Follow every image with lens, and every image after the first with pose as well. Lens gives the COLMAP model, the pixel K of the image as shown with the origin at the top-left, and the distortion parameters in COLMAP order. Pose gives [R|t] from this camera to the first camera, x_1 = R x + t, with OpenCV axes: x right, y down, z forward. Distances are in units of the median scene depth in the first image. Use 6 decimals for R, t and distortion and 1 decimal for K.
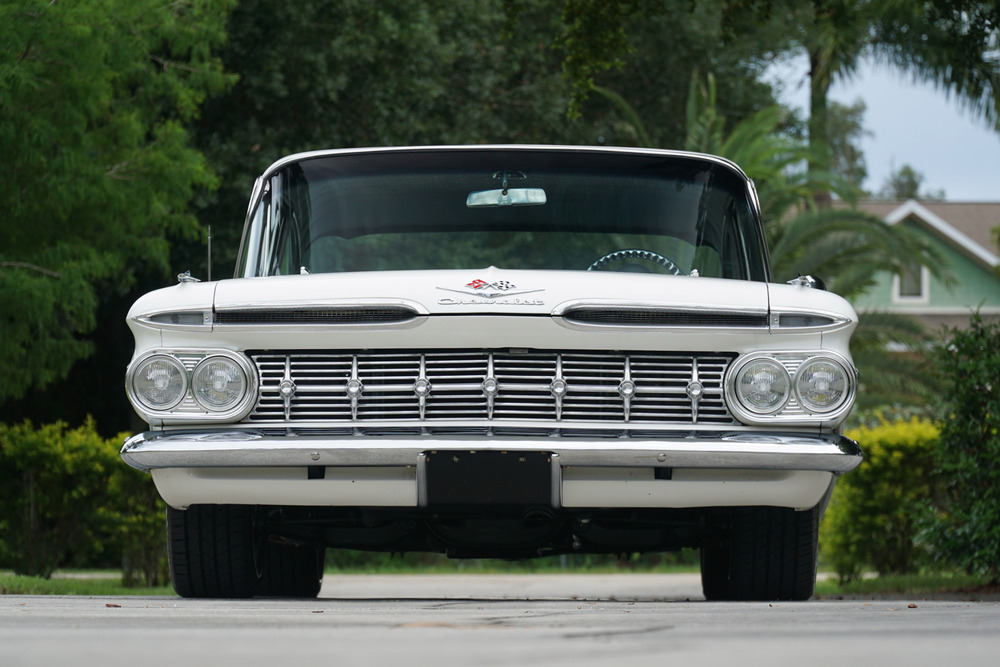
lens RADIAL K [[3997.8, 0, 496.1], [0, 3997.8, 333.5], [0, 0, 1]] dist [-0.802682, 0.000000]
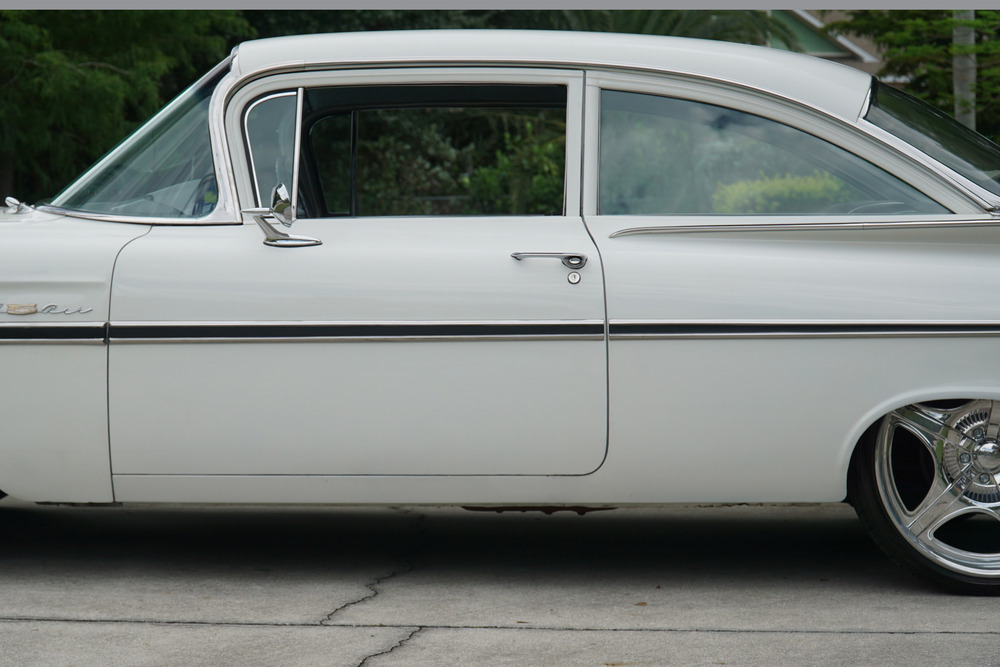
lens RADIAL K [[2486.9, 0, 499.5], [0, 2486.9, 331.8], [0, 0, 1]] dist [-0.303286, 0.000000]
pose [[0.999963, 0.002183, 0.008318, 0.004999], [-0.003074, 0.994066, 0.108738, -0.017912], [-0.008031, -0.108759, 0.994036, 0.175706]]
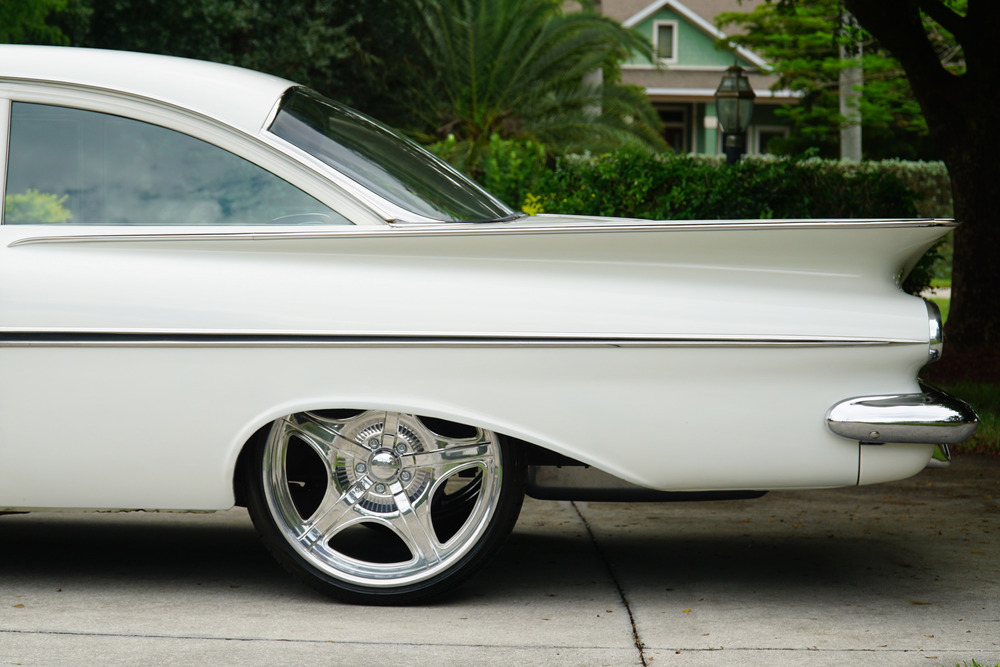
lens RADIAL K [[2486.9, 0, 496.1], [0, 2486.9, 328.7], [0, 0, 1]] dist [-0.303286, 0.000000]
pose [[0.998337, 0.010872, 0.056604, 0.044391], [-0.016642, 0.994596, 0.102479, -0.018362], [-0.055184, -0.103251, 0.993123, 0.172052]]
